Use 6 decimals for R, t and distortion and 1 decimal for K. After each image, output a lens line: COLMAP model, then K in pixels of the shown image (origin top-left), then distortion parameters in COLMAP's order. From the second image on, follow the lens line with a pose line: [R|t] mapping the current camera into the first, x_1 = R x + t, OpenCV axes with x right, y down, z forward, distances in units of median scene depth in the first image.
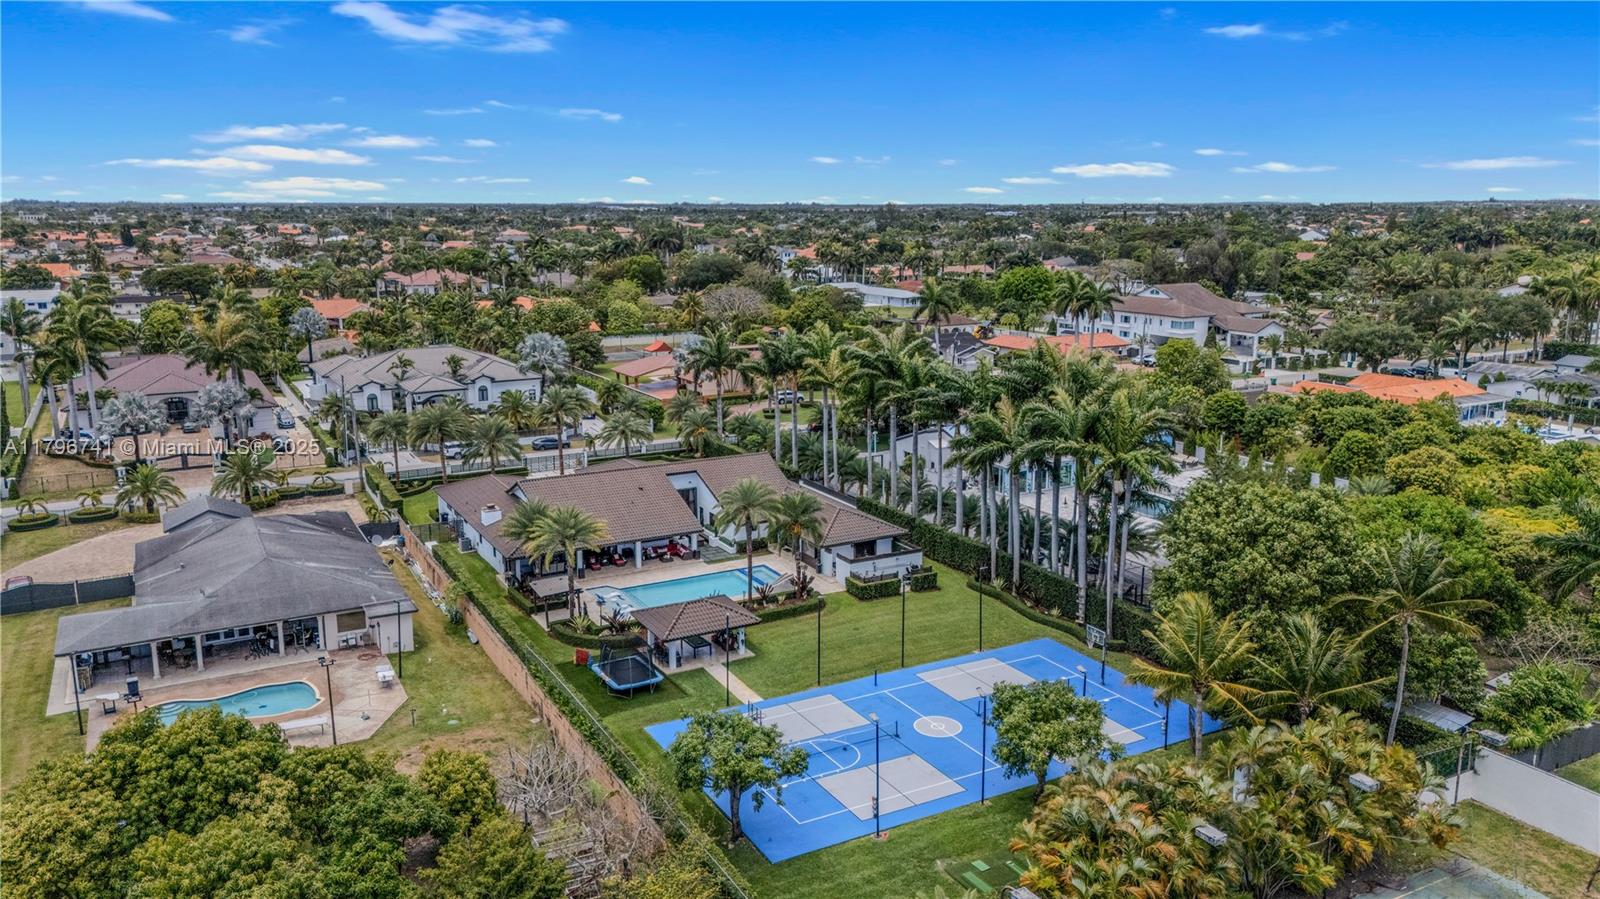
lens RADIAL K [[1181.1, 0, 804.9], [0, 1181.1, 458.0], [0, 0, 1]] dist [0.091206, -0.105088]
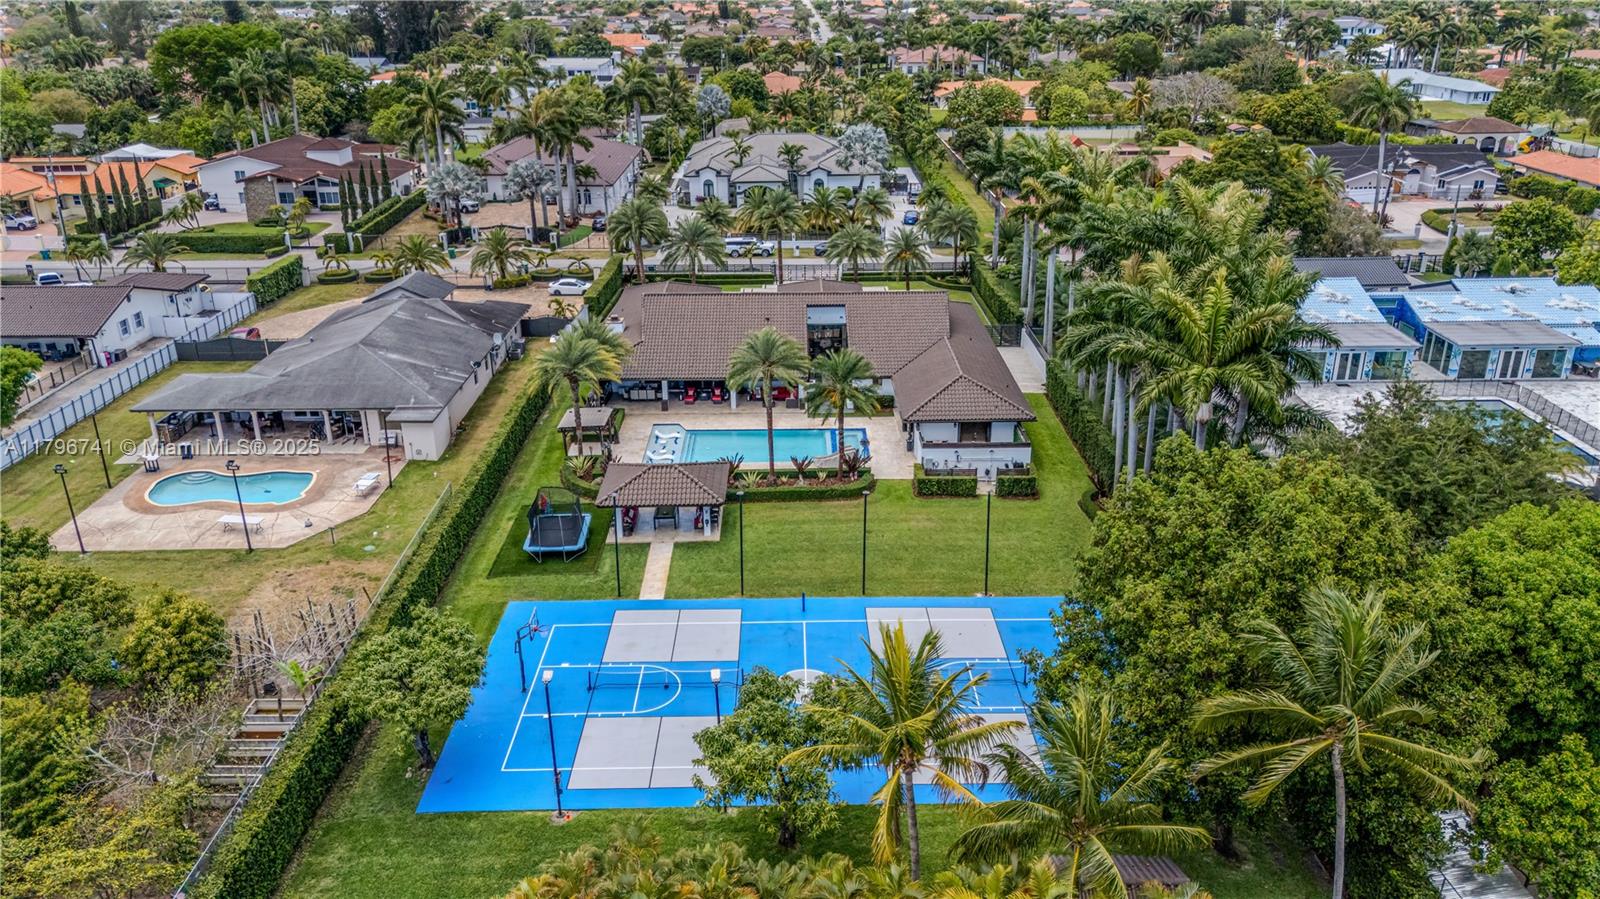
lens RADIAL K [[1181.1, 0, 804.9], [0, 1181.1, 458.0], [0, 0, 1]] dist [0.091206, -0.105088]
pose [[0.877284, 0.176588, -0.446307, 0.326948], [-0.095424, 0.975468, 0.198386, -0.055231], [0.470391, -0.131453, 0.872613, 0.260173]]
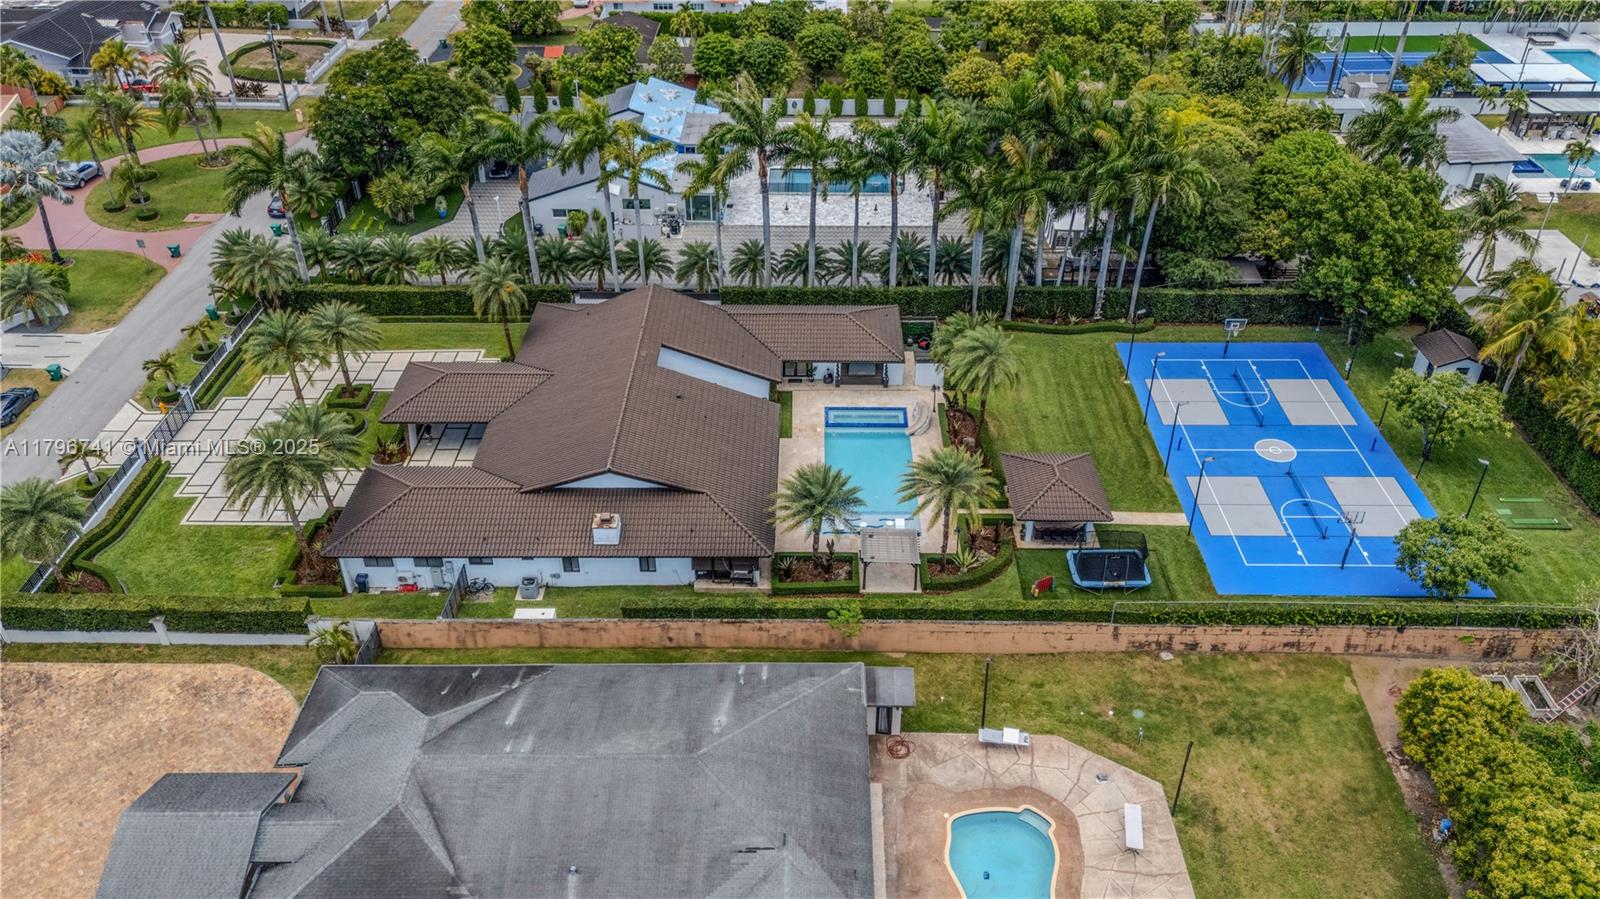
lens RADIAL K [[1181.1, 0, 804.9], [0, 1181.1, 458.0], [0, 0, 1]] dist [0.091206, -0.105088]
pose [[0.496949, -0.505571, 0.705294, -0.745911], [0.187483, 0.856113, 0.481581, -0.334287], [-0.847285, -0.107091, 0.520231, 0.585549]]
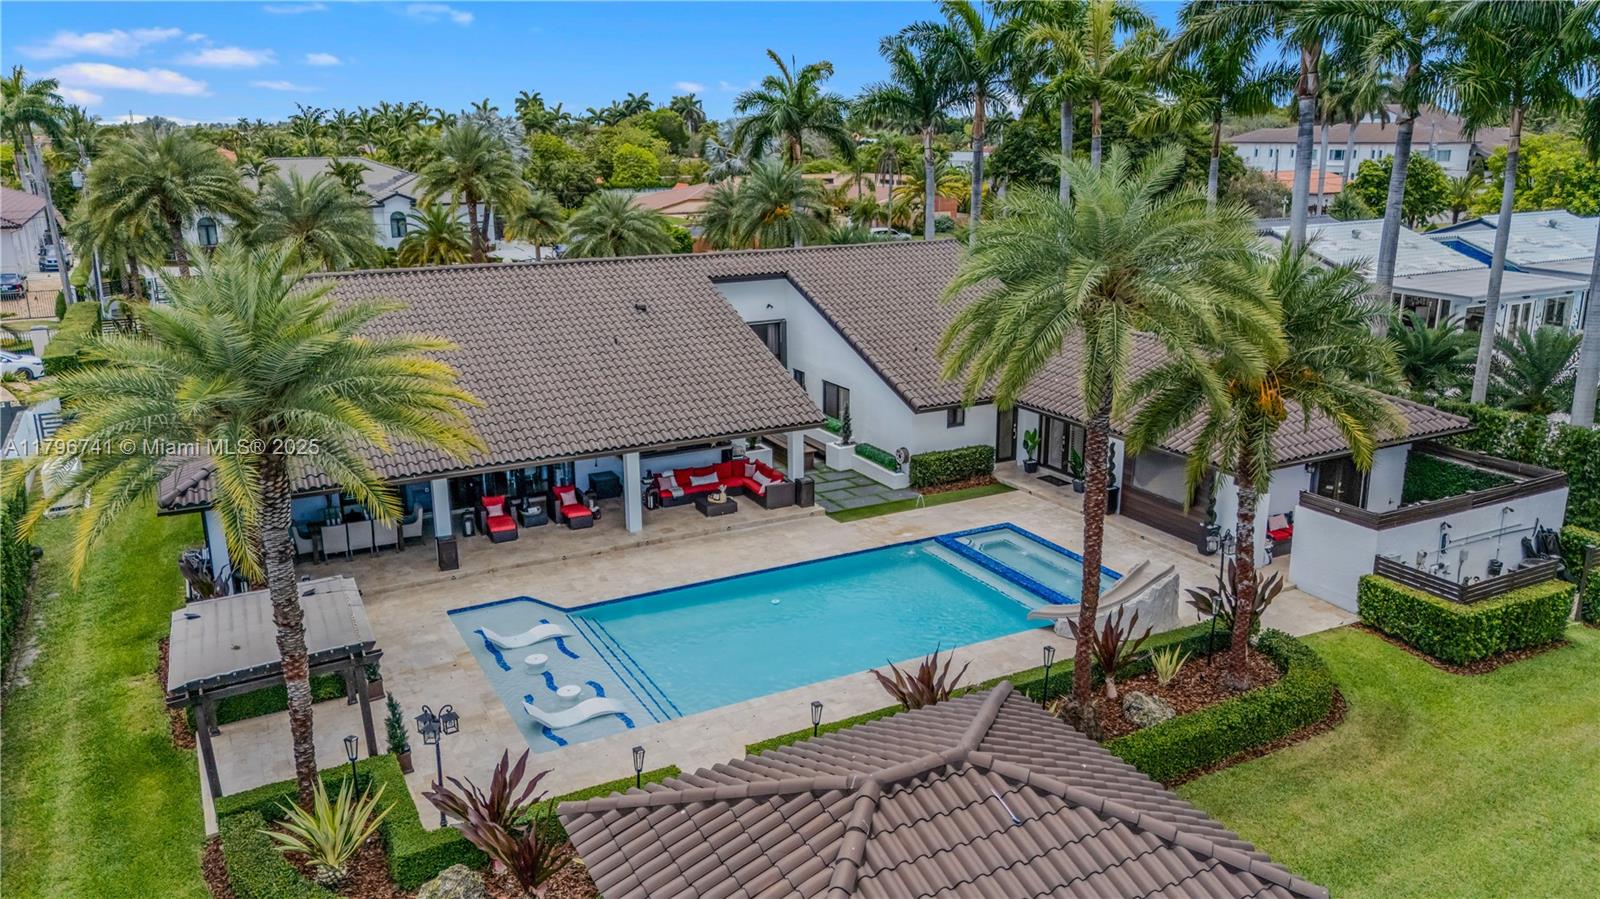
lens RADIAL K [[1181.1, 0, 804.9], [0, 1181.1, 458.0], [0, 0, 1]] dist [0.091206, -0.105088]
pose [[0.999836, 0.002058, -0.017966, -0.092185], [-0.001000, 0.998274, 0.058712, 0.055809], [0.018056, -0.058684, 0.998113, 0.712857]]
